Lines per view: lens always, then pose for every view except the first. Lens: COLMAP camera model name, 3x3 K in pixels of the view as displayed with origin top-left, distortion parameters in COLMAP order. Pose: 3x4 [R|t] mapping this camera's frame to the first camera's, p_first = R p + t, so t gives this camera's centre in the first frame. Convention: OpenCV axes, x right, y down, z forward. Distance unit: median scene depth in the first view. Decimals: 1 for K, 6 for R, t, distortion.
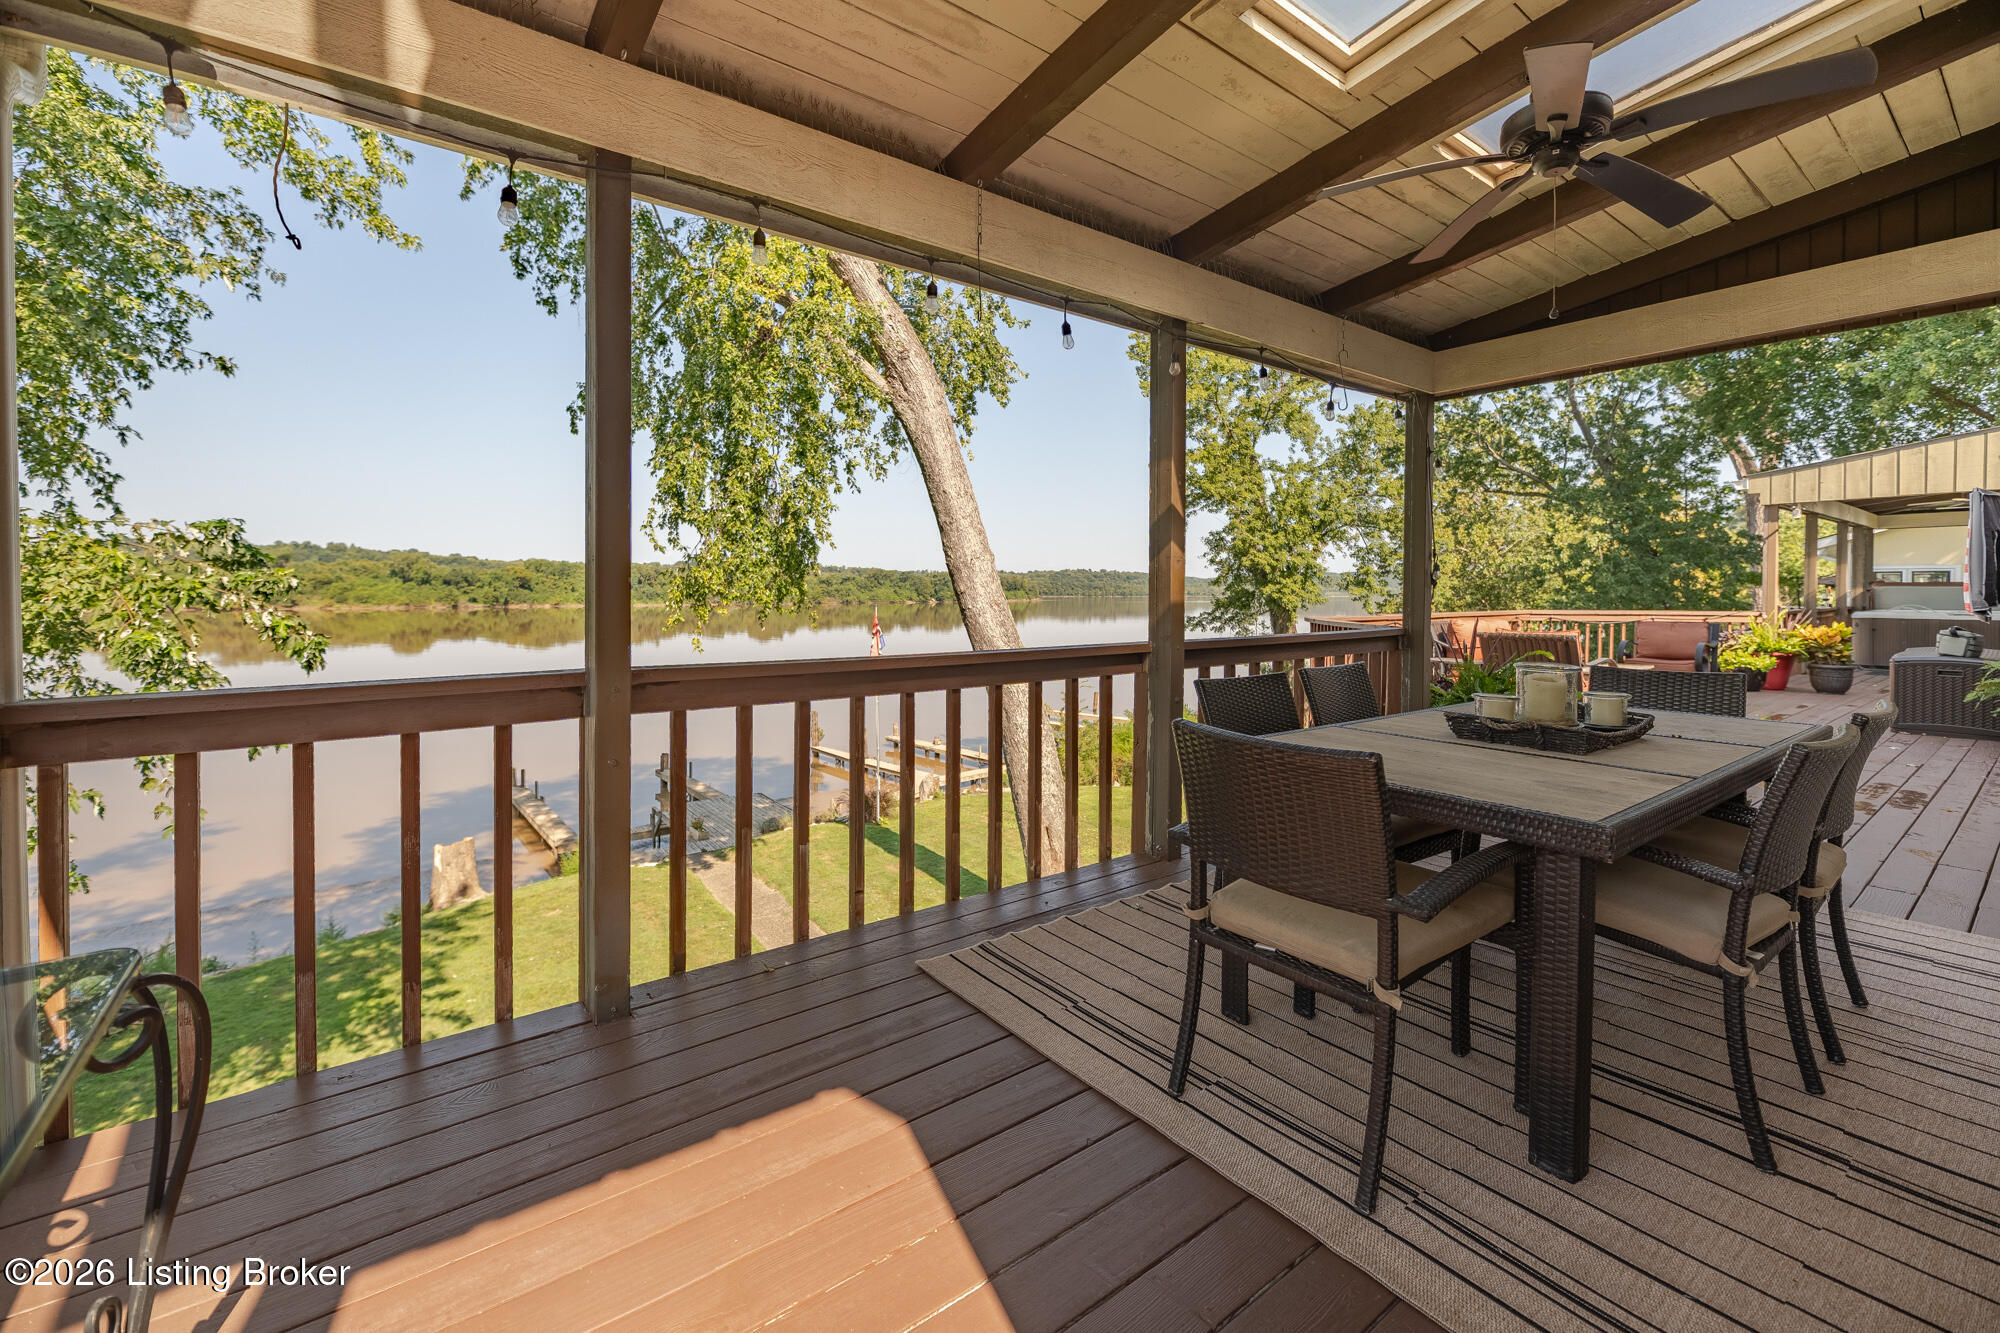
lens RADIAL K [[827.4, 0, 948.6], [0, 827.4, 584.7], [0, 0, 1]] dist [0.002588, 0.000533]
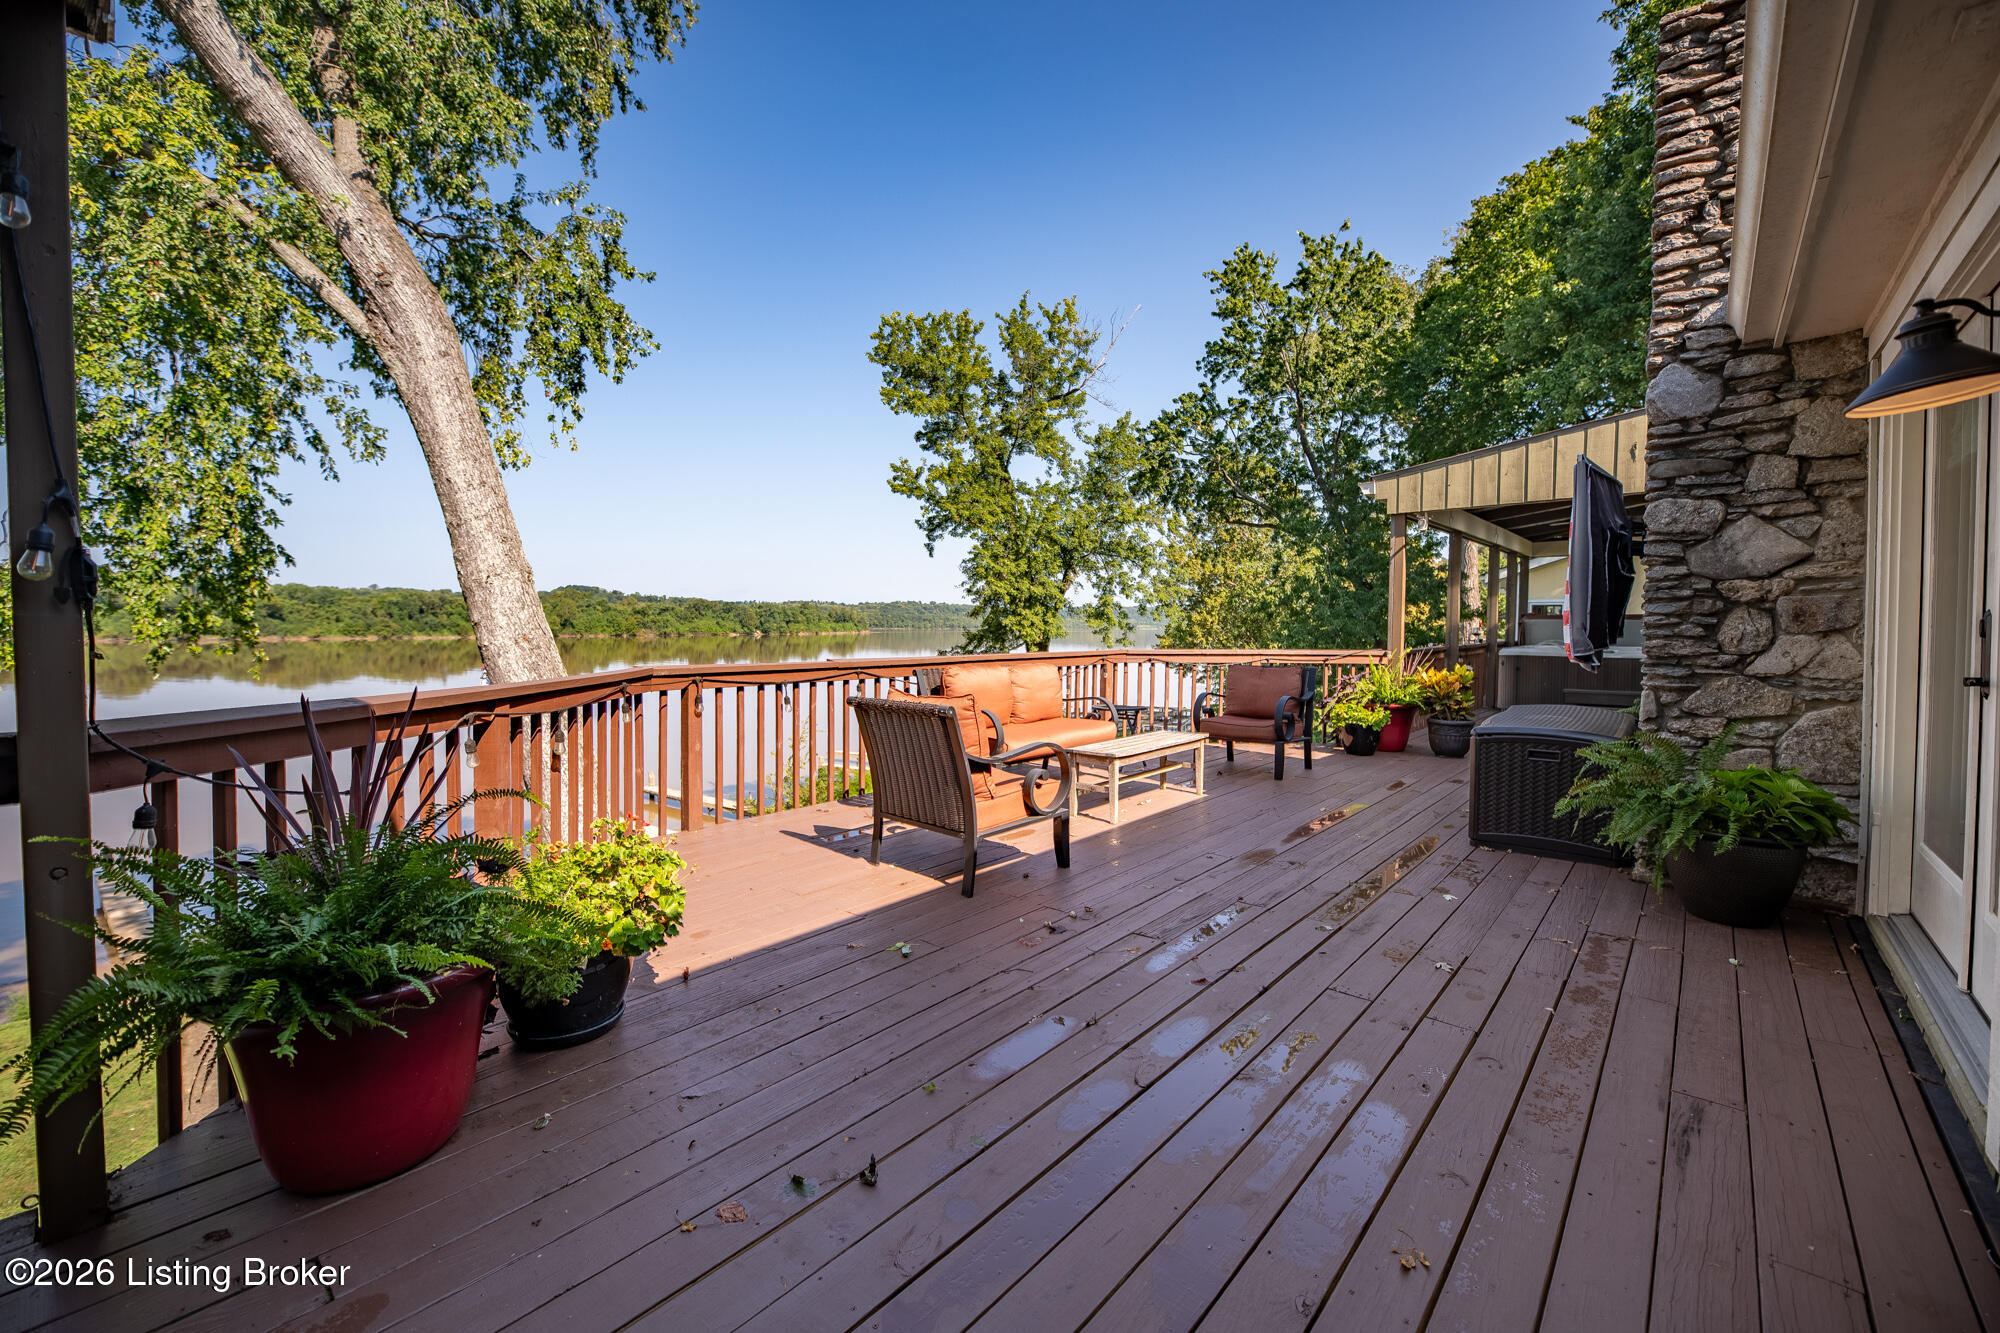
lens RADIAL K [[815.2, 0, 959.3], [0, 815.2, 627.9], [0, 0, 1]] dist [0.000144, 0.000037]
pose [[0.981287, 0.003641, 0.192514, 0.156241], [-0.006391, 0.999886, 0.013666, 0.001273], [-0.192443, -0.014640, 0.981199, 0.115163]]
